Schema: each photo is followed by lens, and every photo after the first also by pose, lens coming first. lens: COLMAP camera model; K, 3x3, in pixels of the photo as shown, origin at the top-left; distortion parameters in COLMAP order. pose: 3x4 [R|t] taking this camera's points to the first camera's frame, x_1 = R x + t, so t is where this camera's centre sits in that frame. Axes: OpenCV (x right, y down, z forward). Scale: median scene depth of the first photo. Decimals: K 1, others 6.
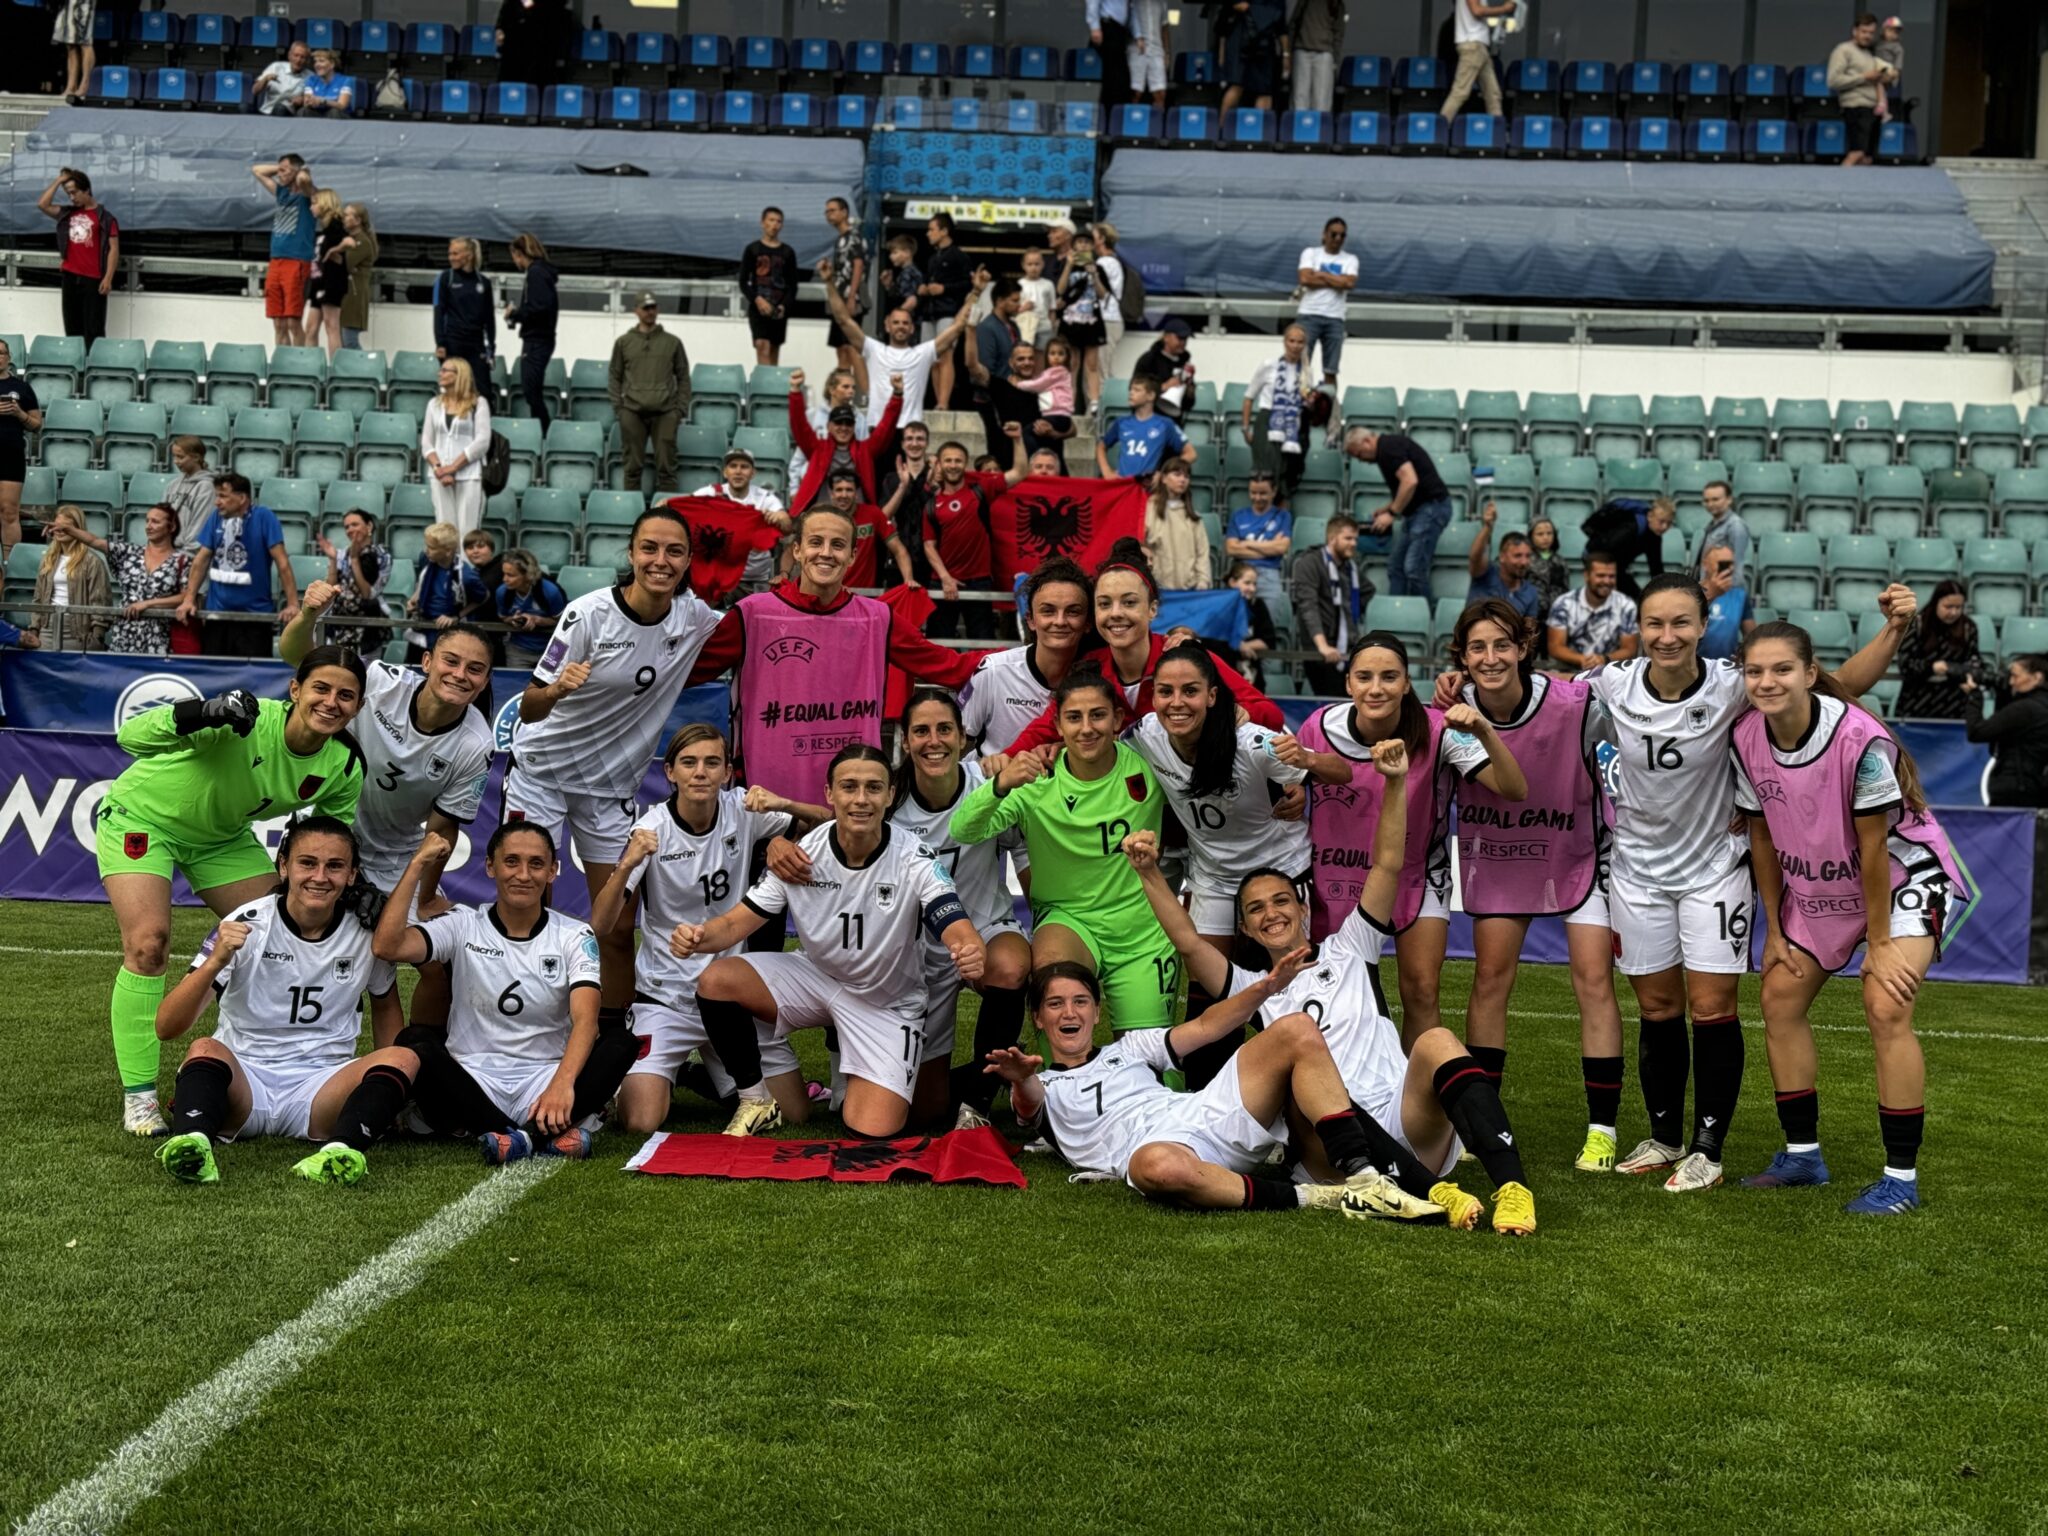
lens RADIAL K [[2831.4, 0, 1011.1], [0, 2831.4, 761.2], [0, 0, 1]] dist [0.141389, 0.000000]
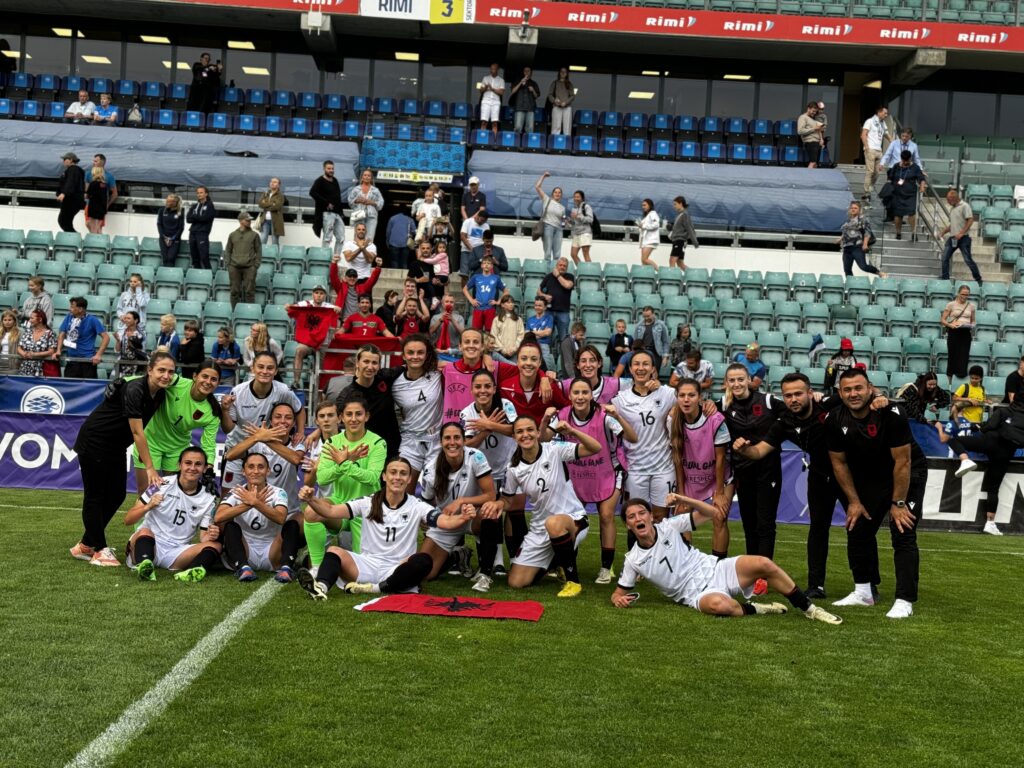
lens RADIAL K [[1415.7, 0, 518.7], [0, 1415.7, 387.5], [0, 0, 1]] dist [0.141389, 0.000000]
pose [[0.996651, 0.012064, 0.080876, -0.018258], [-0.009640, 0.999494, -0.030303, 0.000863], [-0.081201, 0.029422, 0.996263, -0.106045]]
